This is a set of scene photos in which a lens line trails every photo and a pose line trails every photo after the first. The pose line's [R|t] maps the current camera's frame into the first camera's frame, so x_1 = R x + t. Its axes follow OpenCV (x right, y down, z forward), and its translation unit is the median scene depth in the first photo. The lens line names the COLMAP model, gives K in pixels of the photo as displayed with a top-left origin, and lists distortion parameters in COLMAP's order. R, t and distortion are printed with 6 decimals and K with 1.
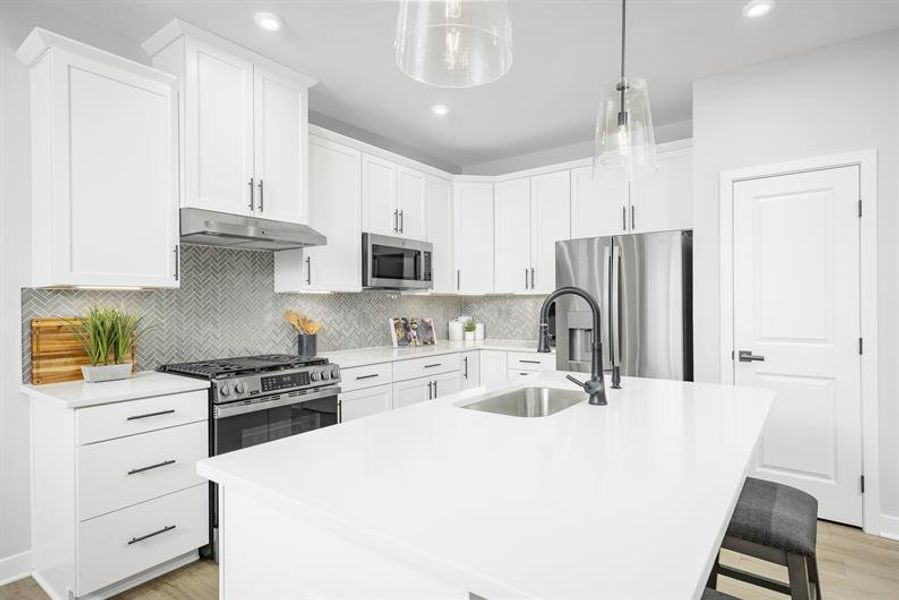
lens RADIAL K [[471.0, 0, 458.0], [0, 471.0, 301.7], [0, 0, 1]] dist [0.011958, 0.001957]
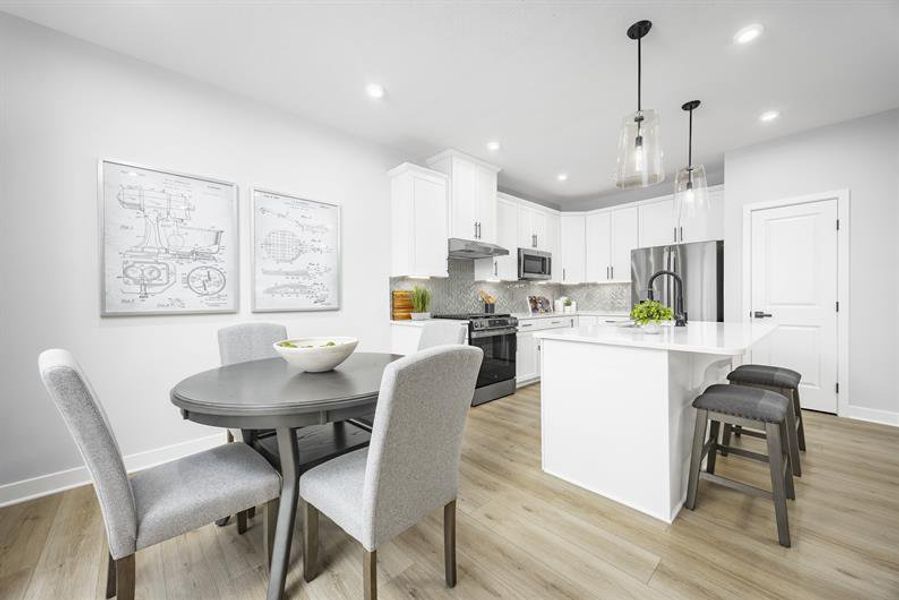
lens RADIAL K [[335.5, 0, 457.4], [0, 335.5, 301.0], [0, 0, 1]] dist [0.003679, -0.000033]
pose [[0.984154, -0.000859, -0.177315, -0.233323], [0.002983, 0.999927, 0.011712, 0.047968], [0.177292, -0.012056, 0.984084, -0.362719]]
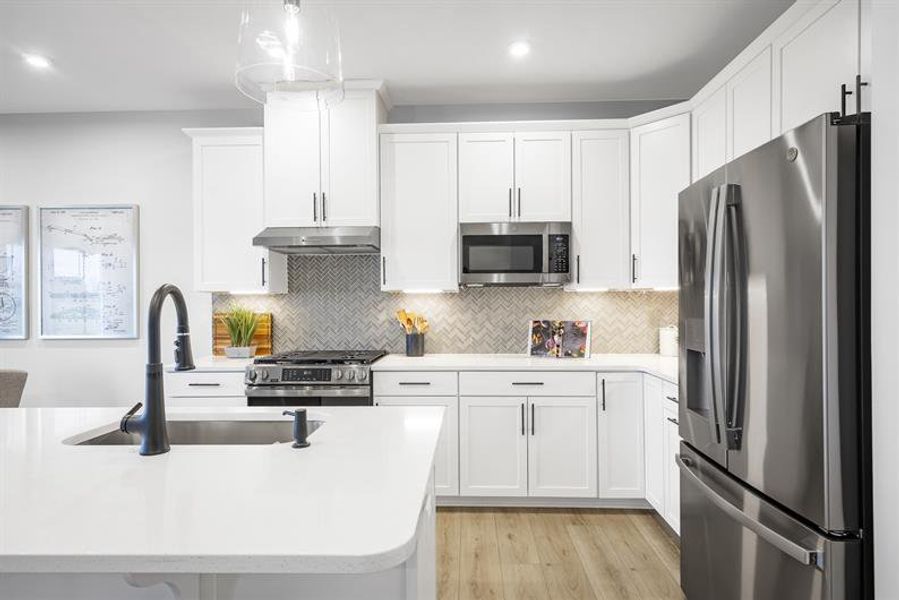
lens RADIAL K [[446.4, 0, 455.7], [0, 446.4, 308.9], [0, 0, 1]] dist [0.005220, -0.001215]
pose [[0.581052, 0.004903, -0.813852, 0.556148], [0.005023, 0.999941, 0.009610, 0.008360], [0.813851, -0.009672, 0.580993, 0.576974]]
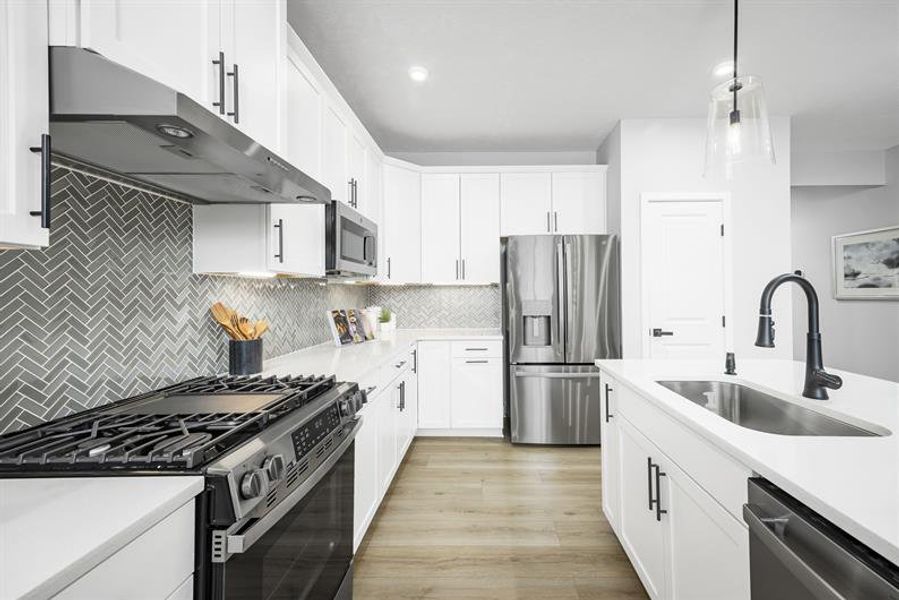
lens RADIAL K [[361.9, 0, 484.4], [0, 361.9, 287.8], [0, 0, 1]] dist [0.017117, -0.000145]
pose [[0.811001, 0.010568, 0.584949, -0.385394], [-0.002499, 0.999890, -0.014601, 0.004863], [-0.585039, 0.010379, 0.810939, 0.441717]]
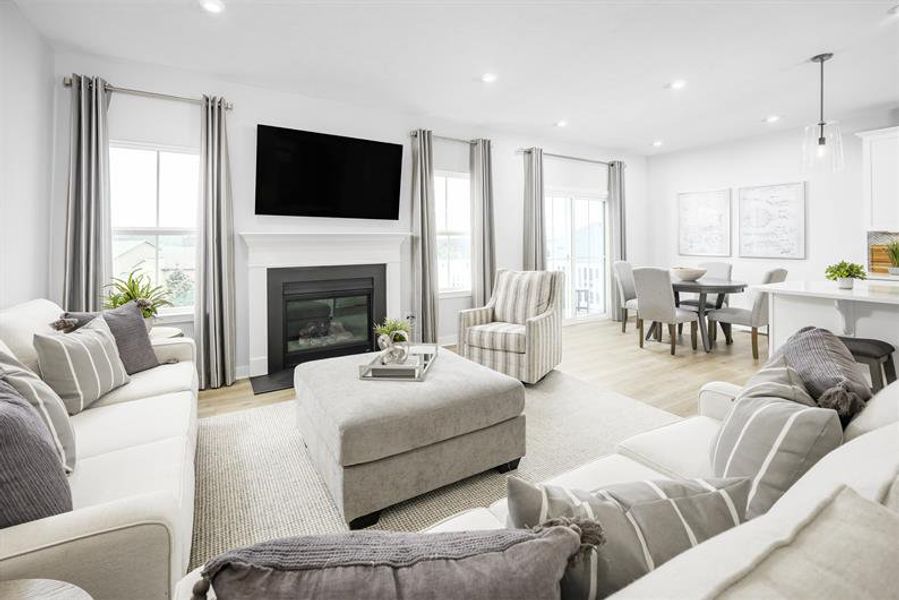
lens RADIAL K [[388.5, 0, 438.3], [0, 388.5, 235.3], [0, 0, 1]] dist [-0.001883, -0.000770]
pose [[-0.409942, -0.006563, -0.912088, 1.304415], [0.003793, 0.999953, -0.008900, -0.002772], [0.912103, -0.007108, -0.409898, -0.140365]]
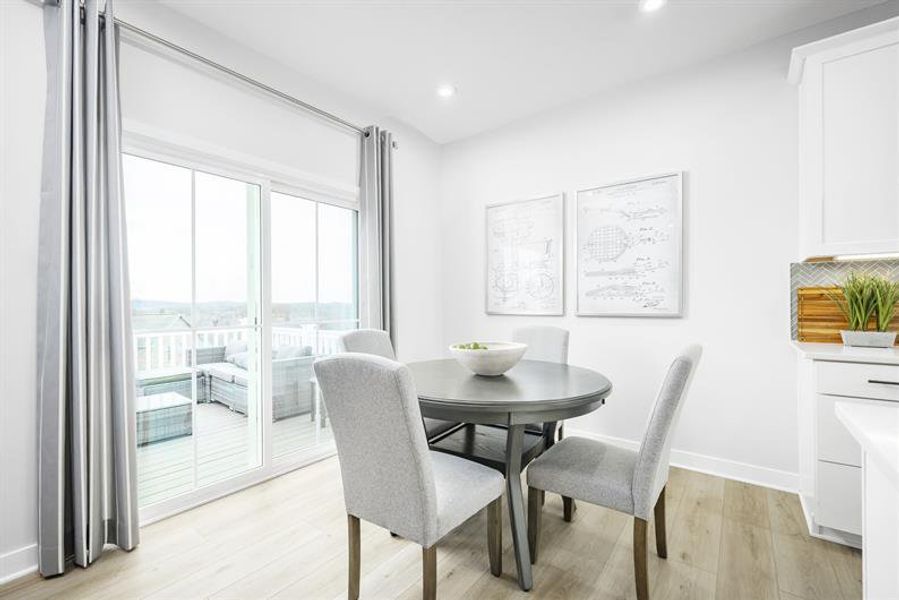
lens RADIAL K [[388.5, 0, 443.1], [0, 388.5, 305.2], [0, 0, 1]] dist [-0.001883, -0.000770]
pose [[-0.032935, 0.009753, -0.999410, 0.101135], [0.006326, 0.999934, 0.009550, 0.047490], [0.999437, -0.006008, -0.032994, 0.083630]]
